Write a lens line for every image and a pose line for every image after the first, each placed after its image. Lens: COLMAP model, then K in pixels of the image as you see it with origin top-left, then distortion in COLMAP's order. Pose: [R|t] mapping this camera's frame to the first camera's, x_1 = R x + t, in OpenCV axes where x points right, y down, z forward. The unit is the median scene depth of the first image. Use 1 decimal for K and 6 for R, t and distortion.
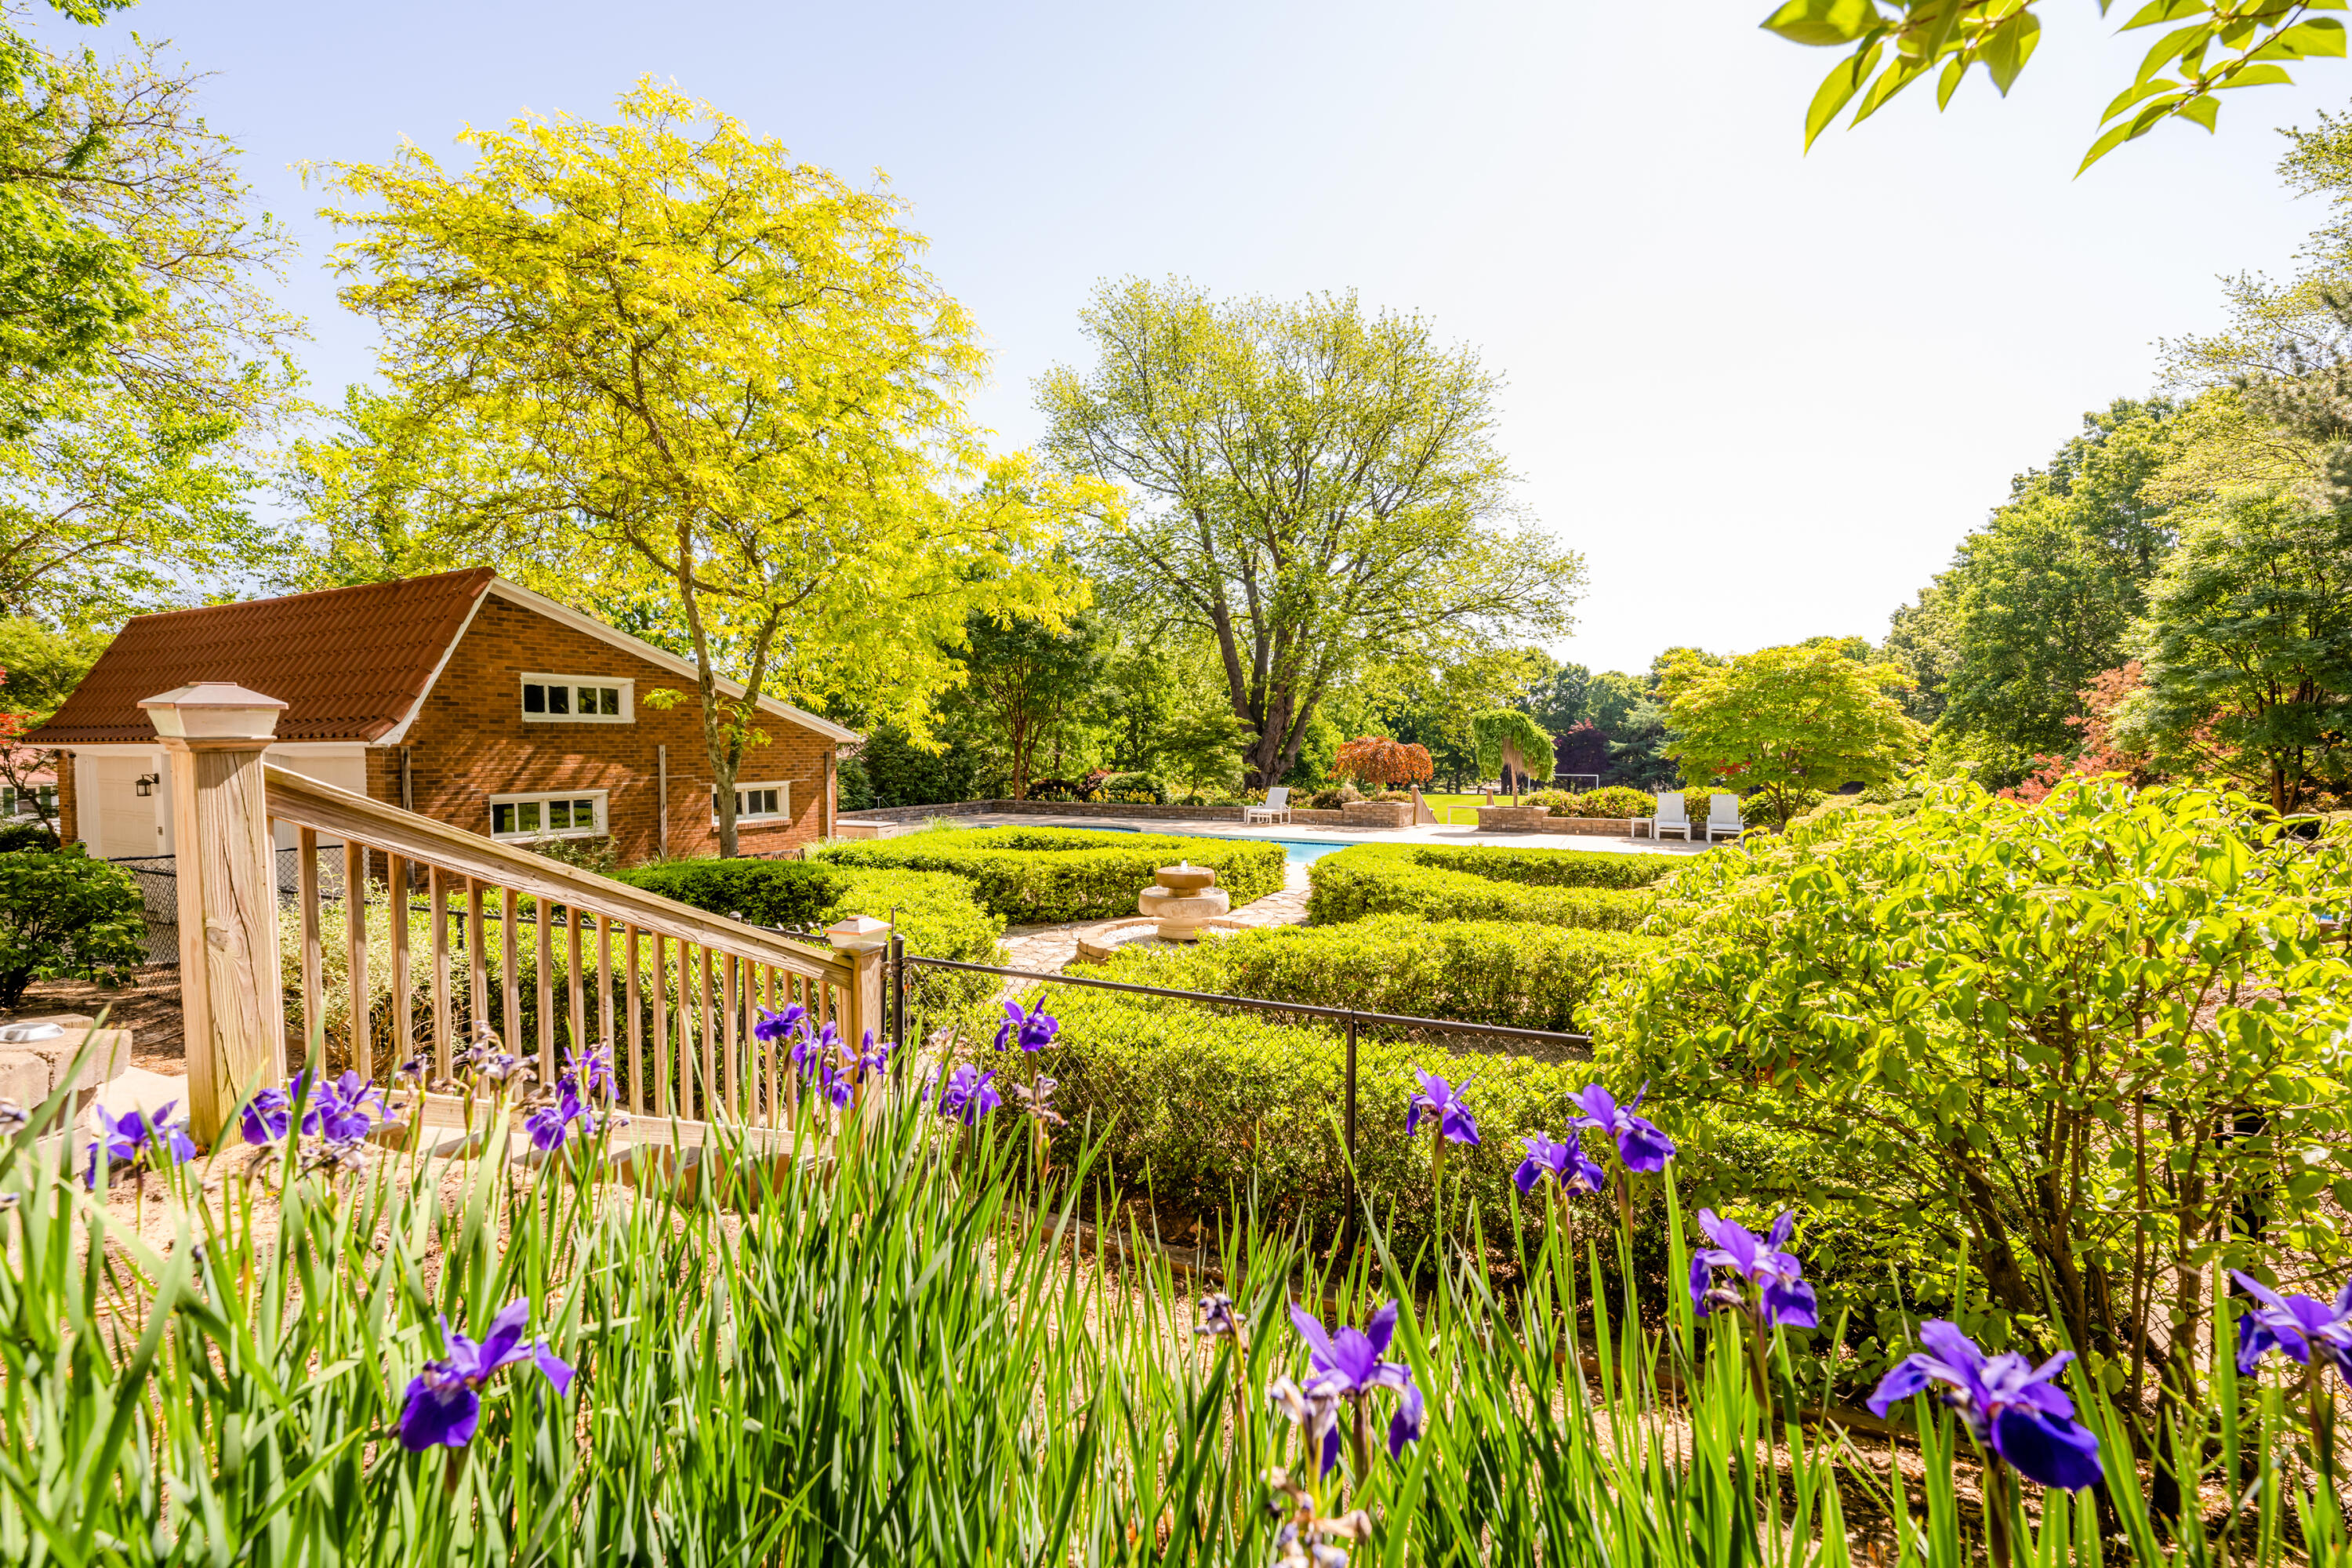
lens RADIAL K [[996.9, 0, 1177.9], [0, 996.9, 780.9], [0, 0, 1]] dist [0.001335, 0.000504]
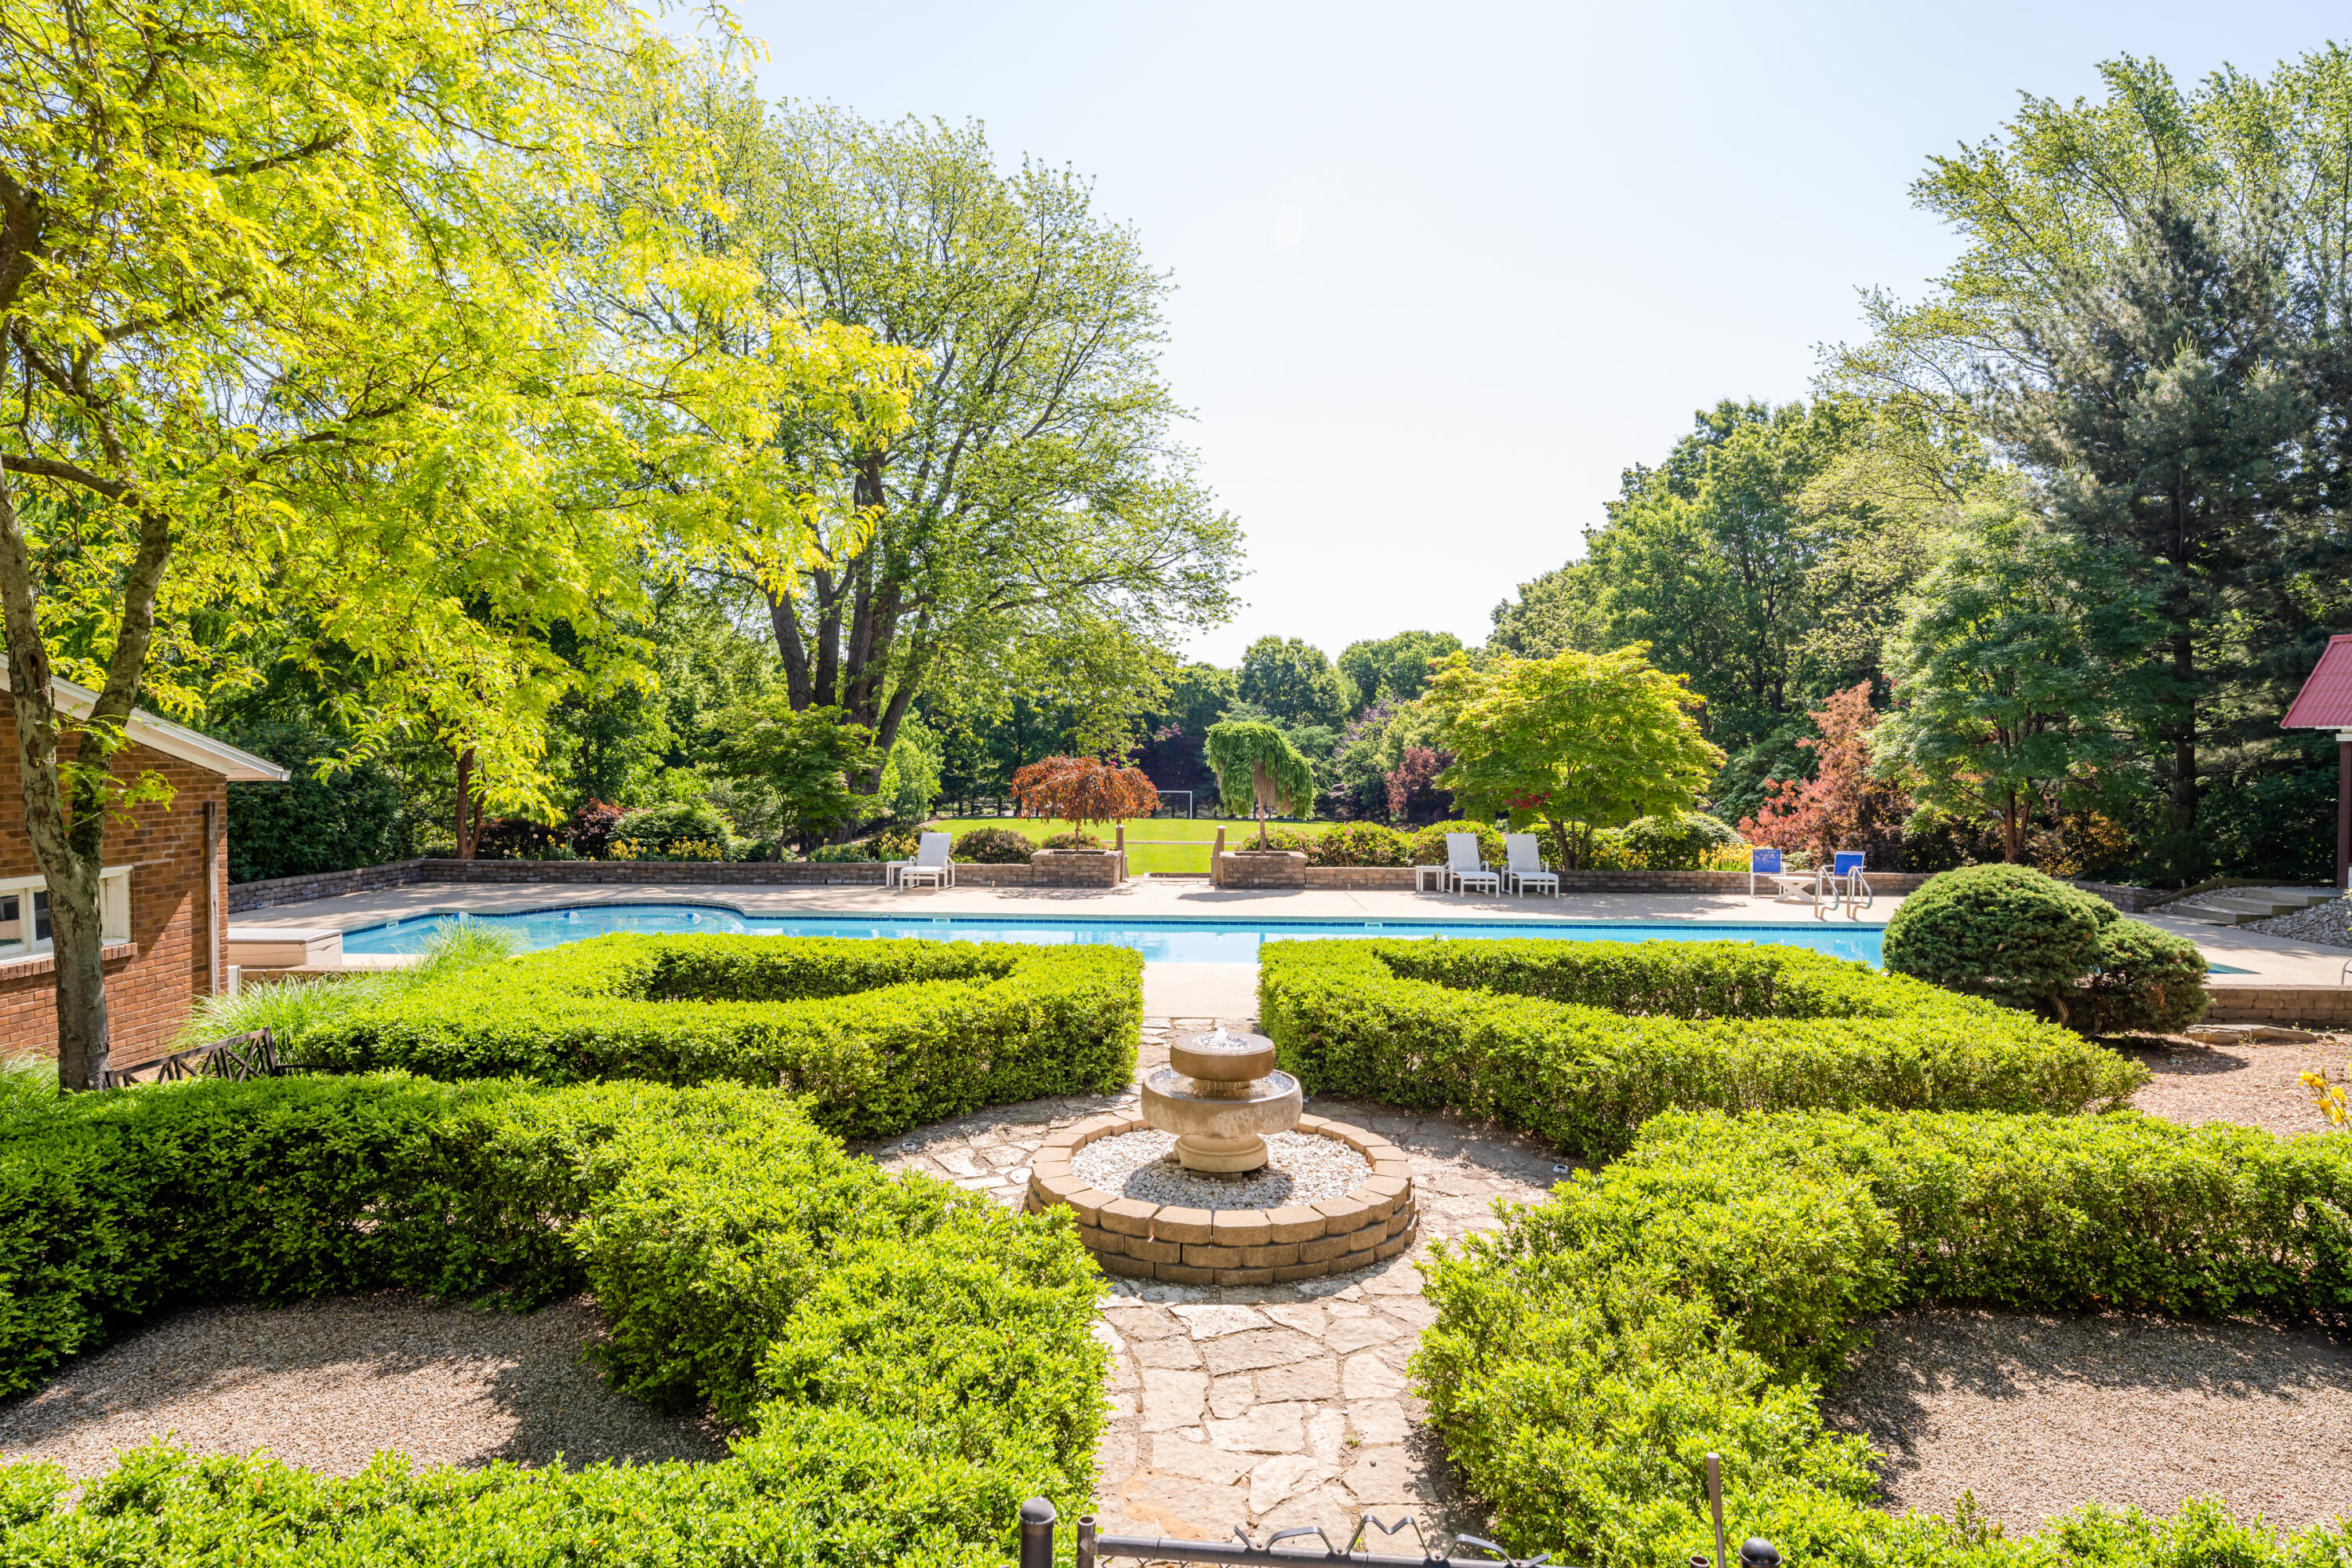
lens RADIAL K [[1314.5, 0, 1174.9], [0, 1314.5, 786.5], [0, 0, 1]] dist [-0.003055, -0.000837]
pose [[0.909315, -0.007518, 0.416041, -0.076625], [0.010101, 0.999941, -0.004009, -0.012250], [-0.415986, 0.007848, 0.909337, 0.081057]]
